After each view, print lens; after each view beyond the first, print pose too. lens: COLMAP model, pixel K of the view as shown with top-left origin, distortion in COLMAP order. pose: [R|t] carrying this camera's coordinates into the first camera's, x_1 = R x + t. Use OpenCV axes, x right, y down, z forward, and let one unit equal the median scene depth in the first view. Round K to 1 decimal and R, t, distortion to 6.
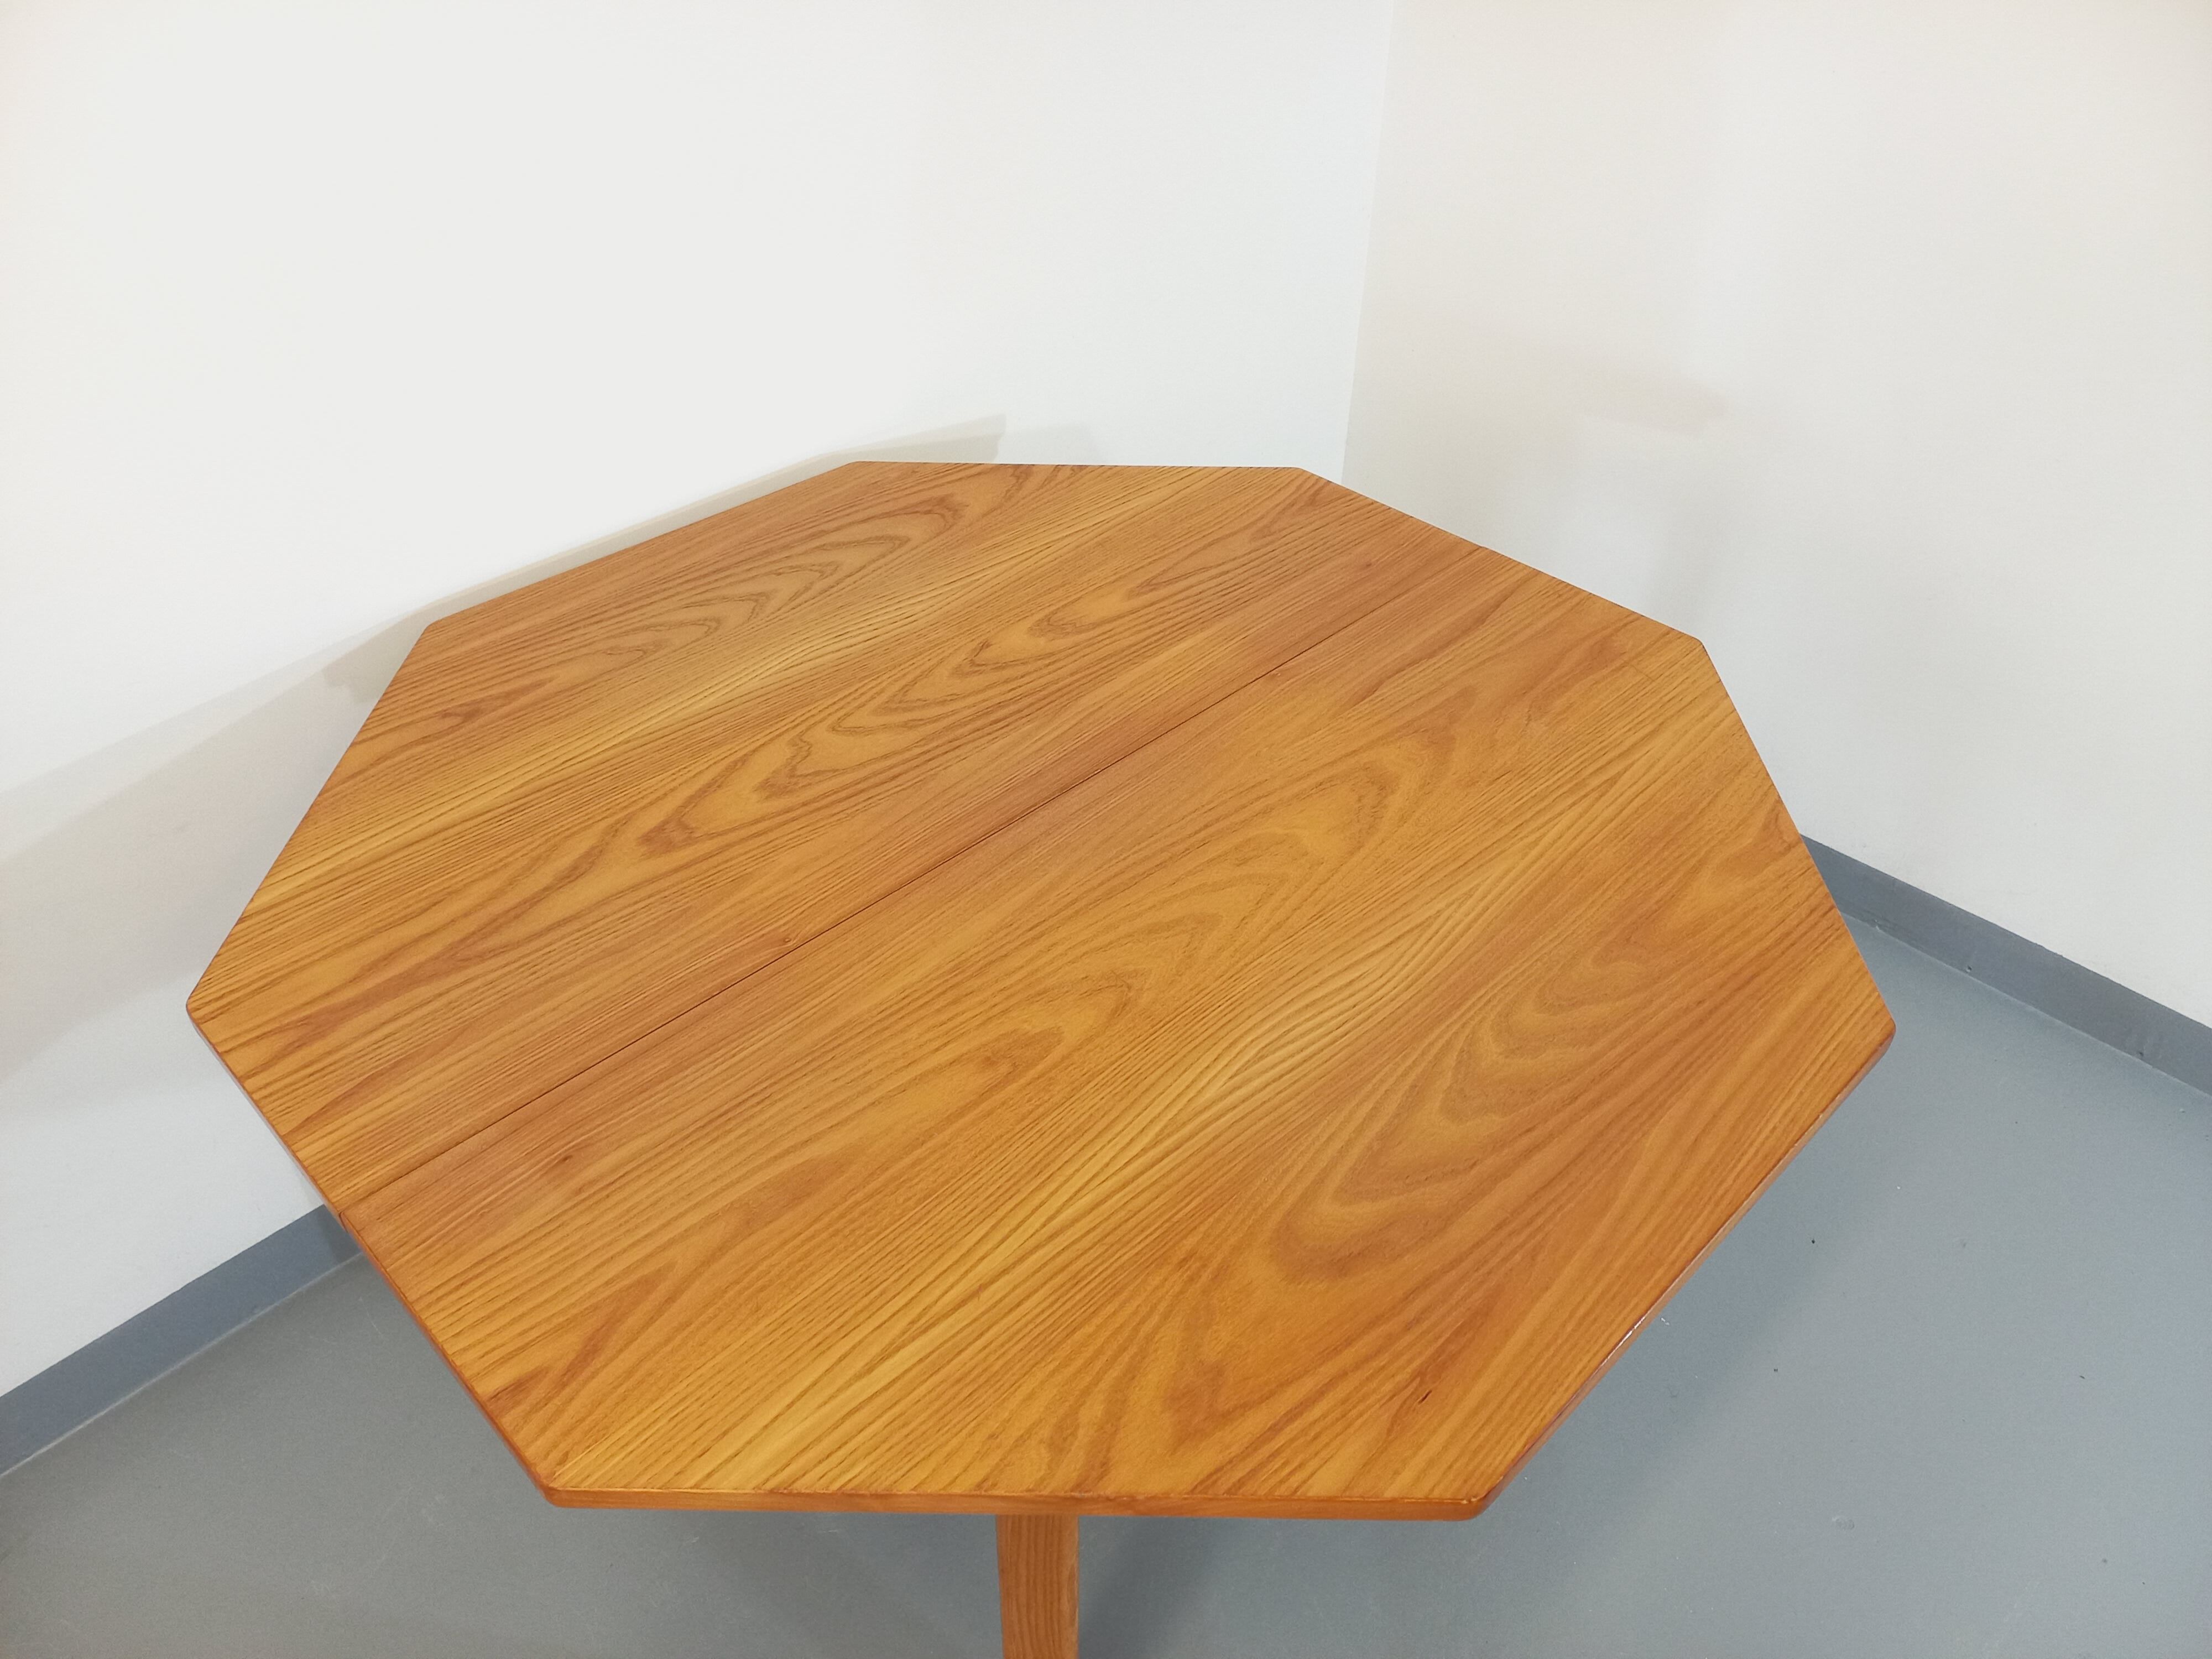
lens RADIAL K [[1617.3, 0, 1113.6], [0, 1617.3, 771.8], [0, 0, 1]] dist [0.095957, -0.119440]
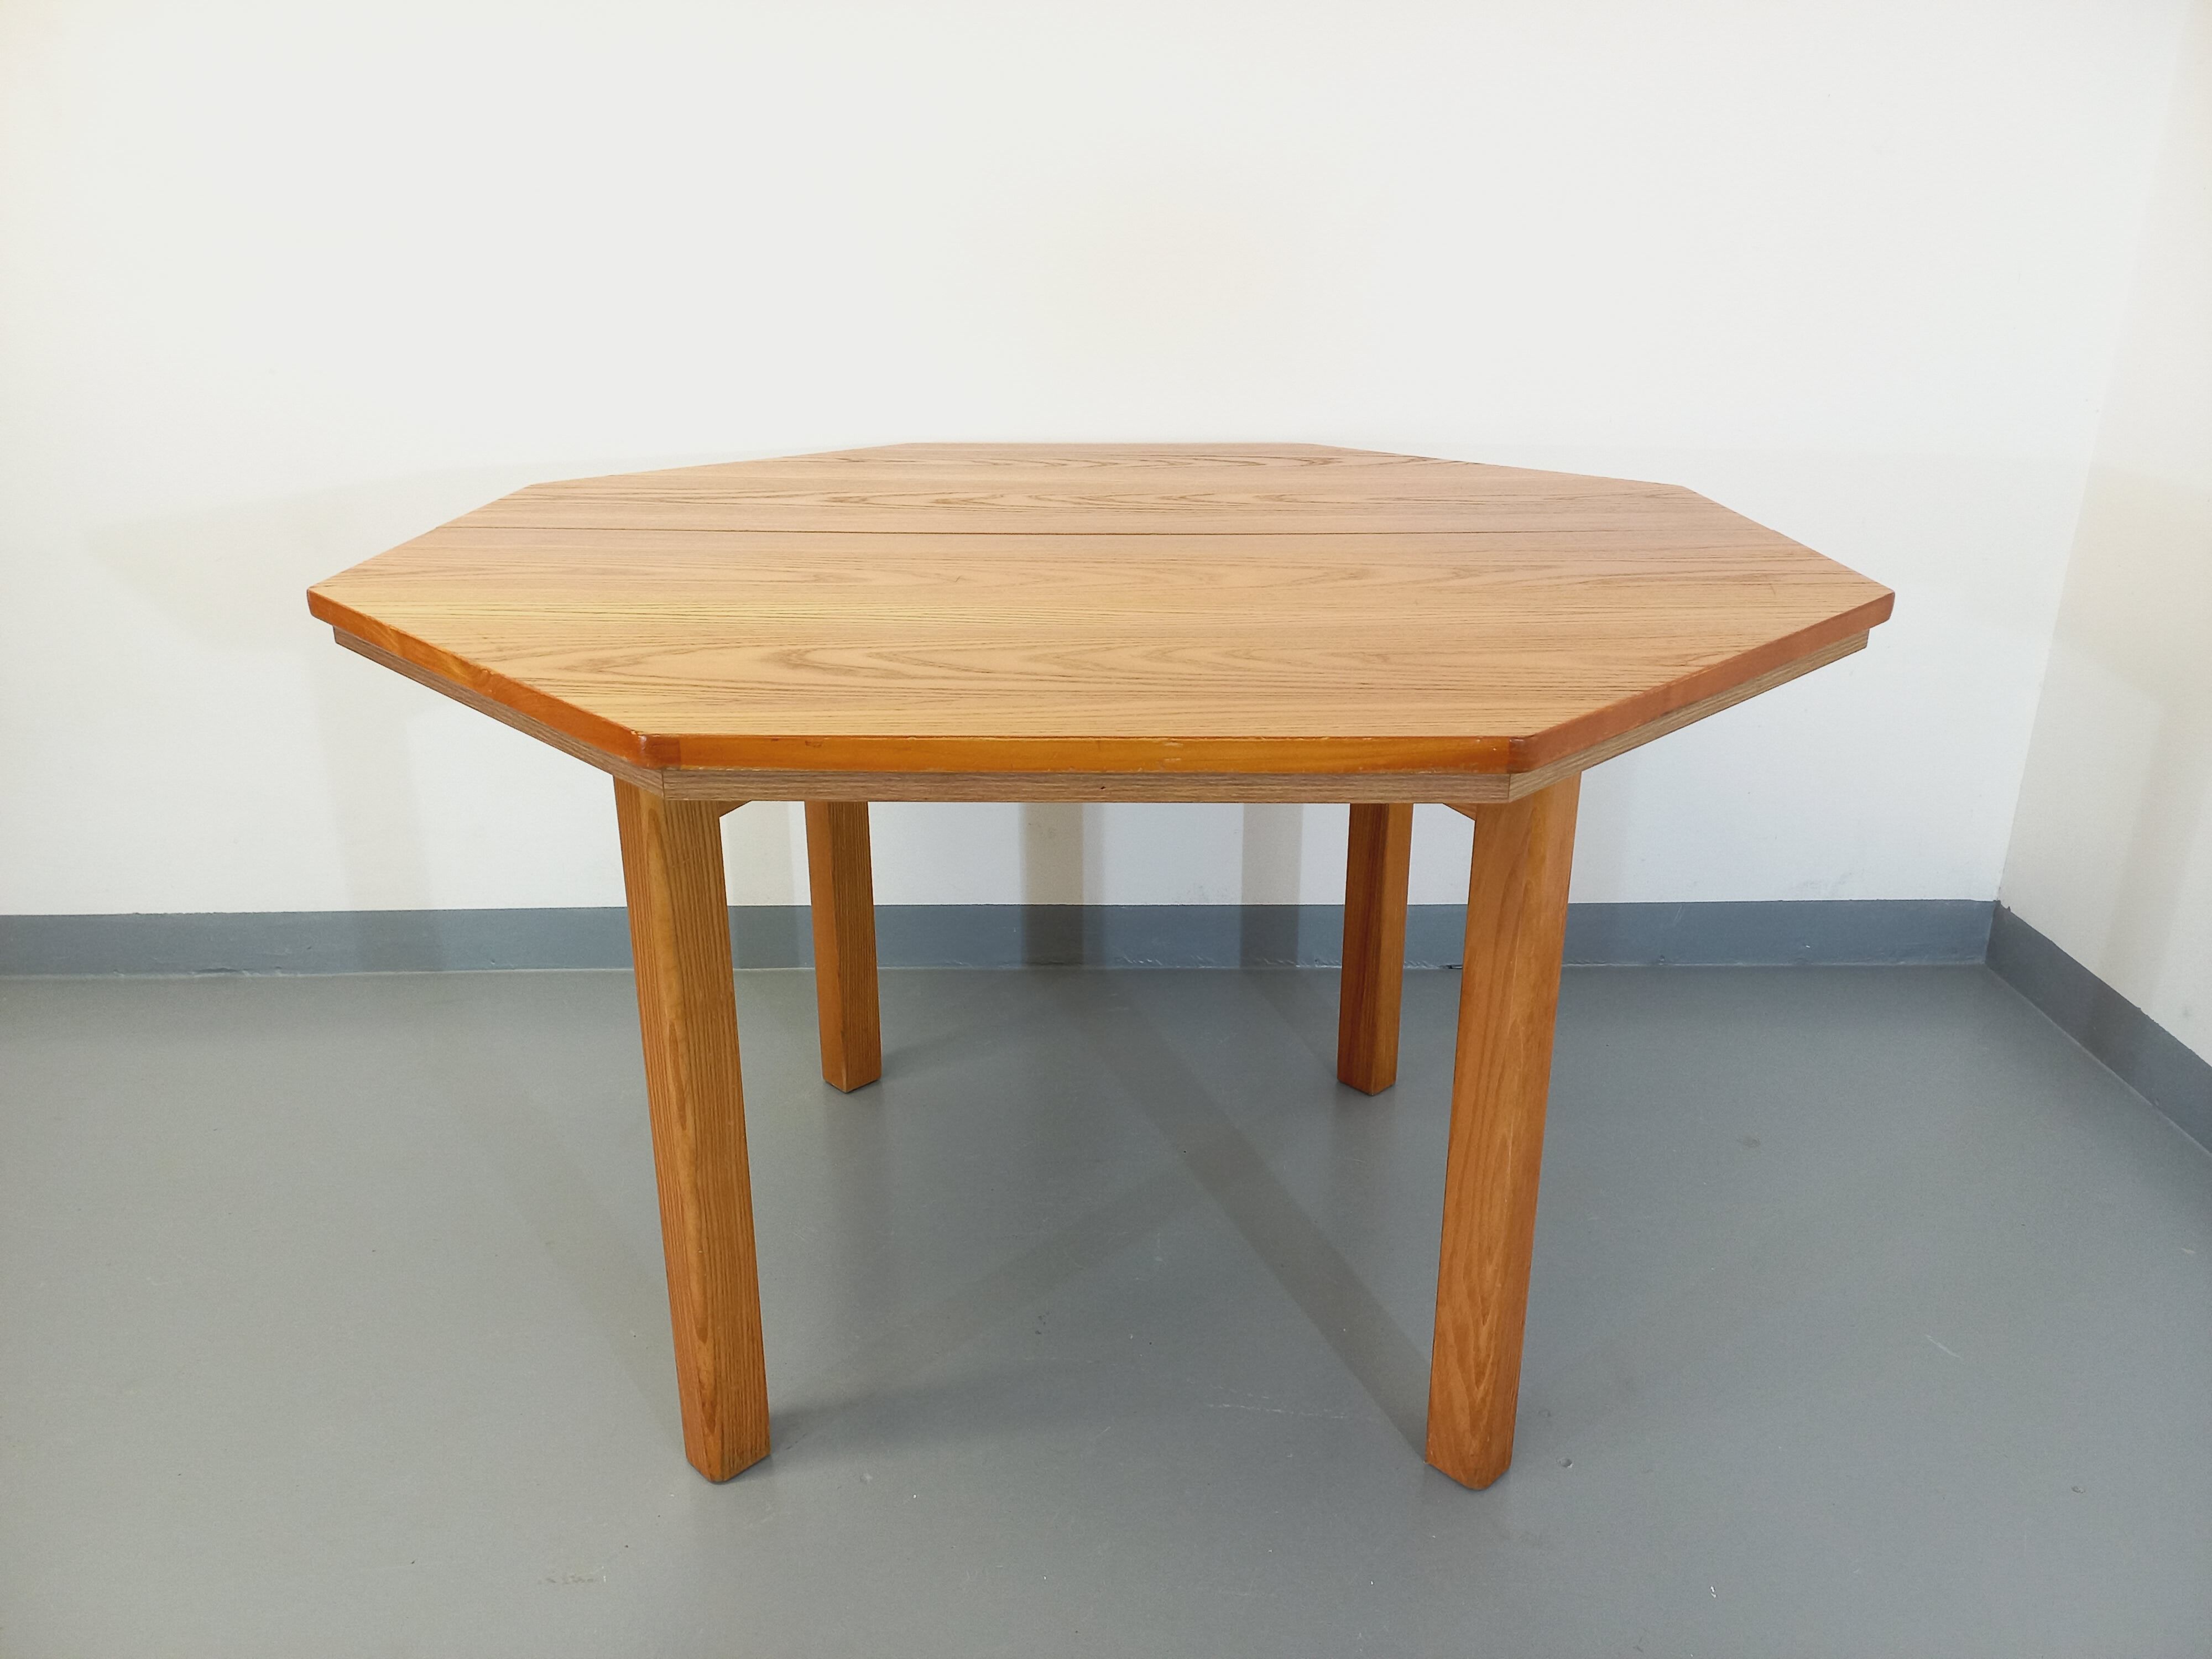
lens RADIAL K [[1604.7, 0, 1098.4], [0, 1604.7, 806.6], [0, 0, 1]] dist [0.090285, -0.119569]
pose [[0.702998, 0.238036, -0.670173, 0.750855], [-0.427118, 0.894768, -0.130230, 0.328593], [0.568651, 0.377795, 0.730690, 0.282330]]
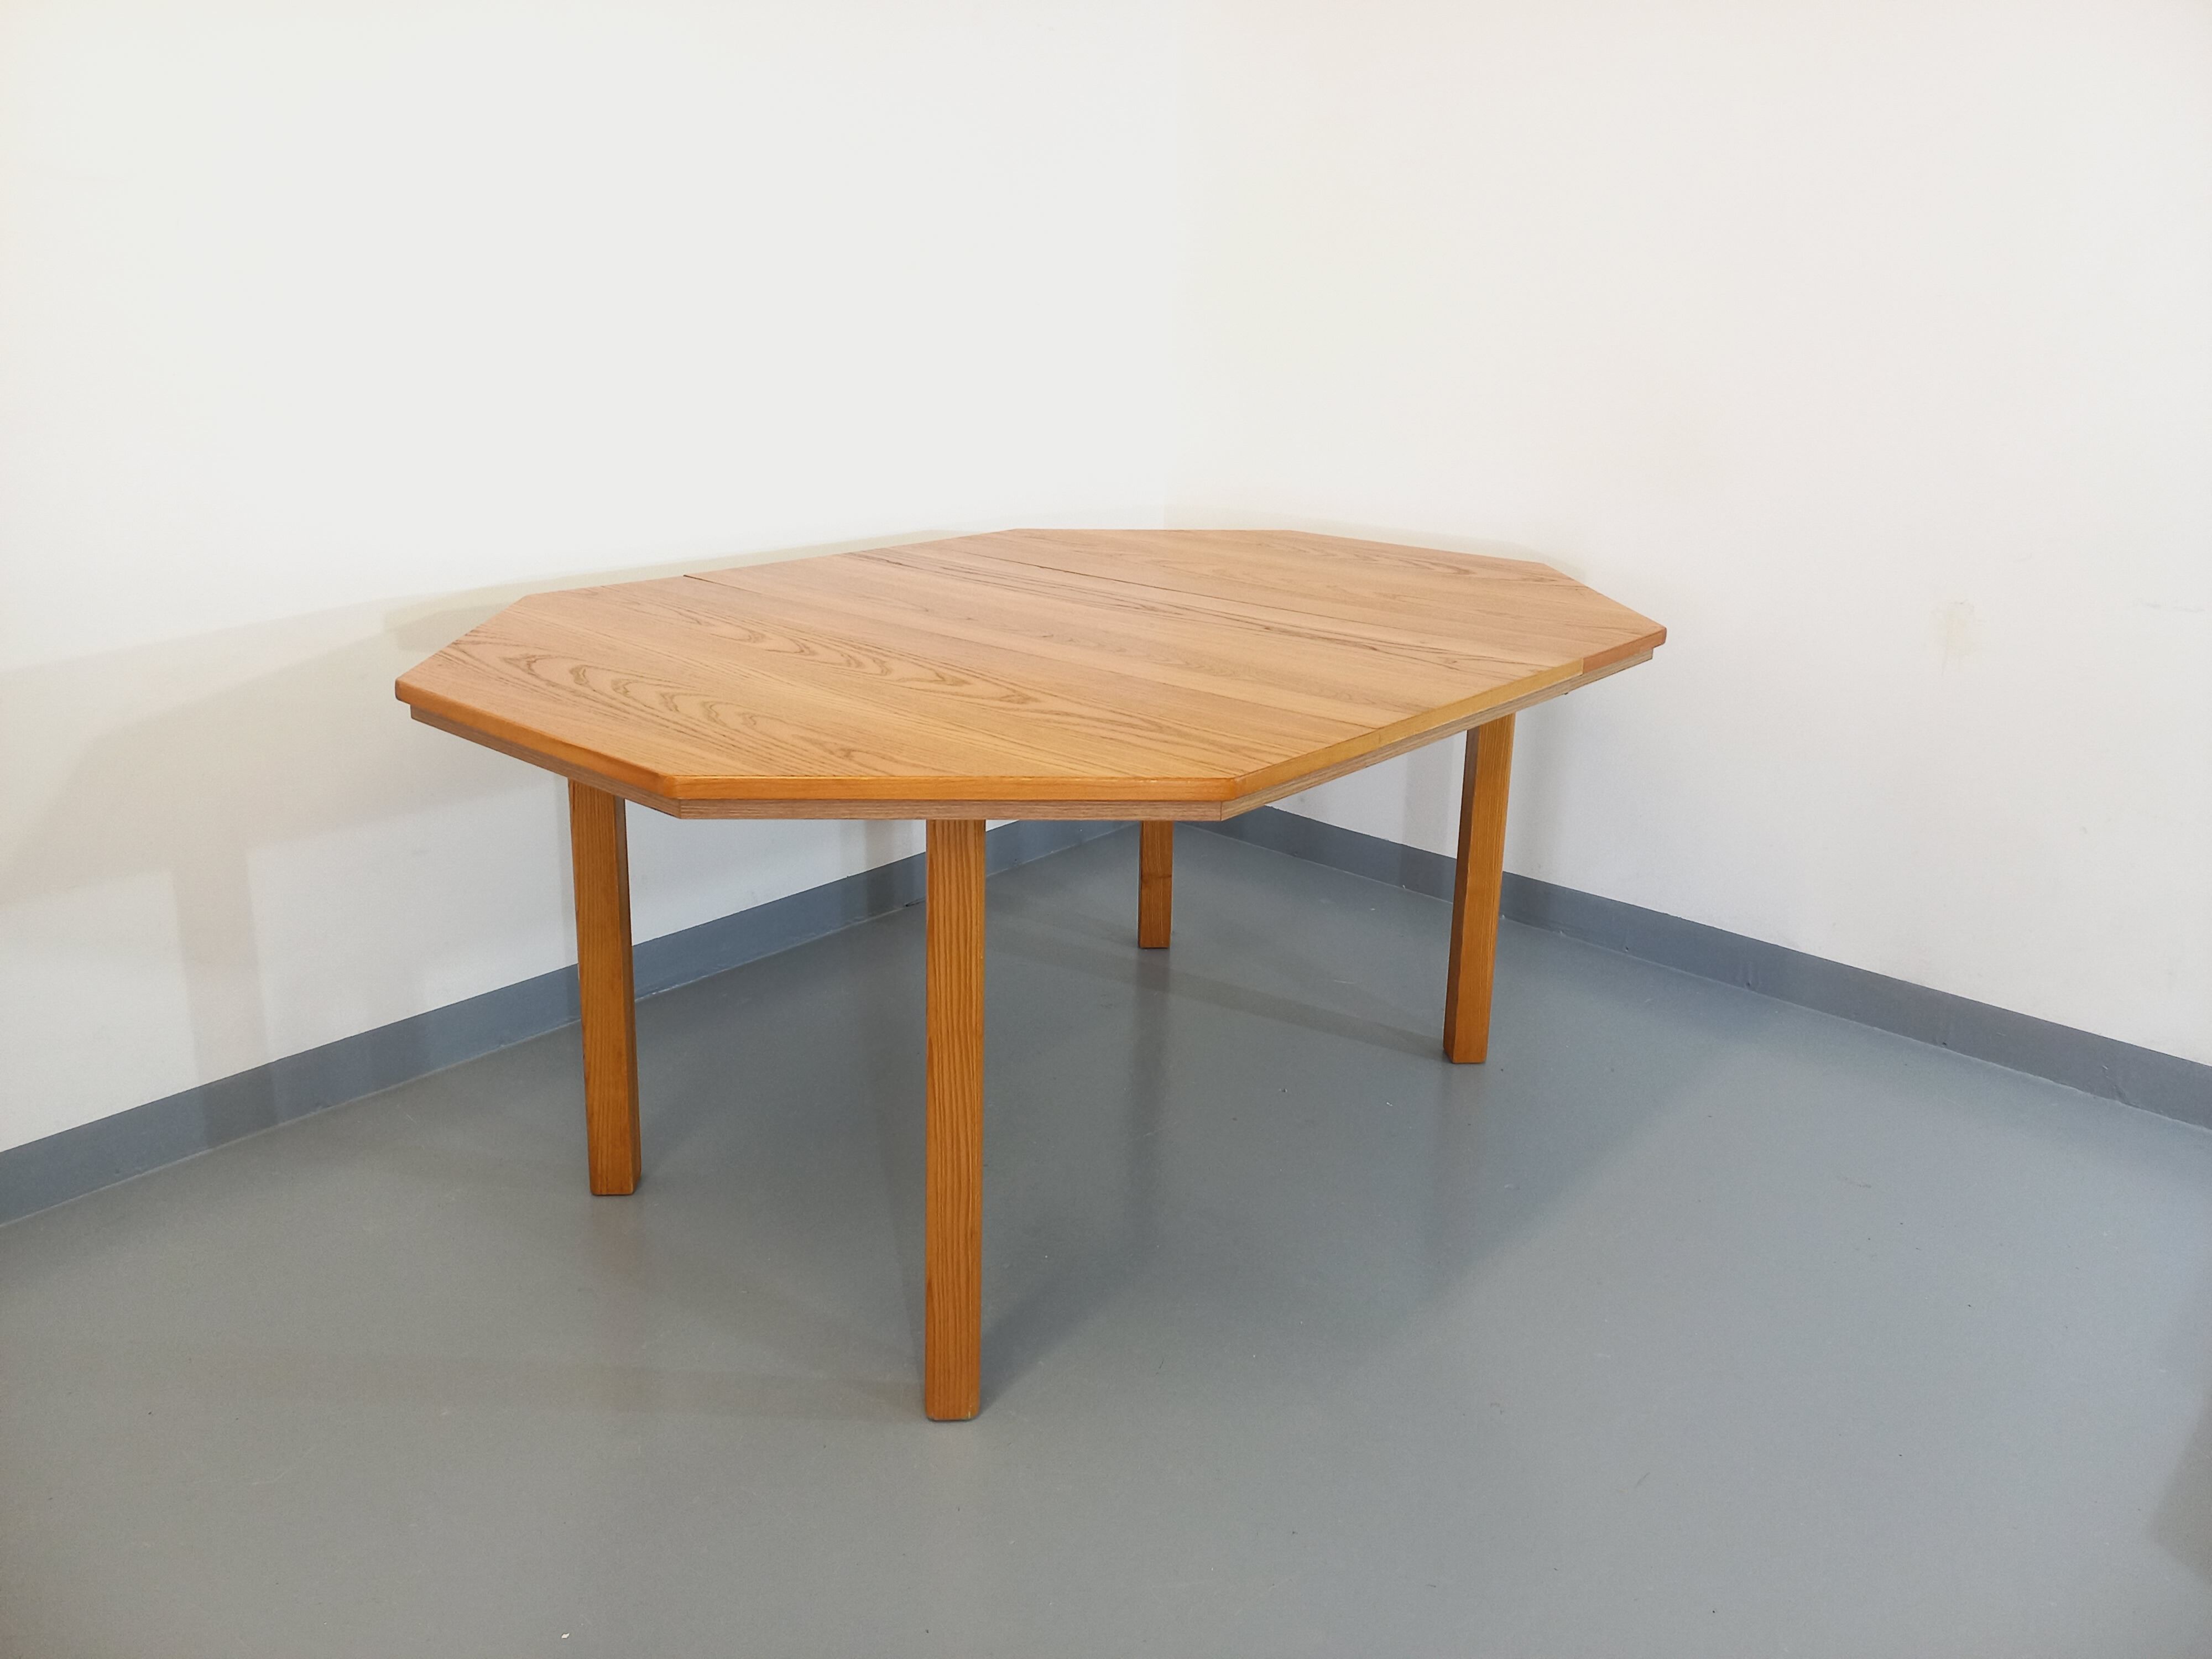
lens RADIAL K [[1617.3, 0, 1113.6], [0, 1617.3, 771.8], [0, 0, 1]] dist [0.095957, -0.119440]
pose [[-0.081608, -0.292772, 0.952693, -1.547051], [0.584622, 0.760099, 0.283665, -0.243549], [-0.807191, 0.580115, 0.109131, 0.816033]]
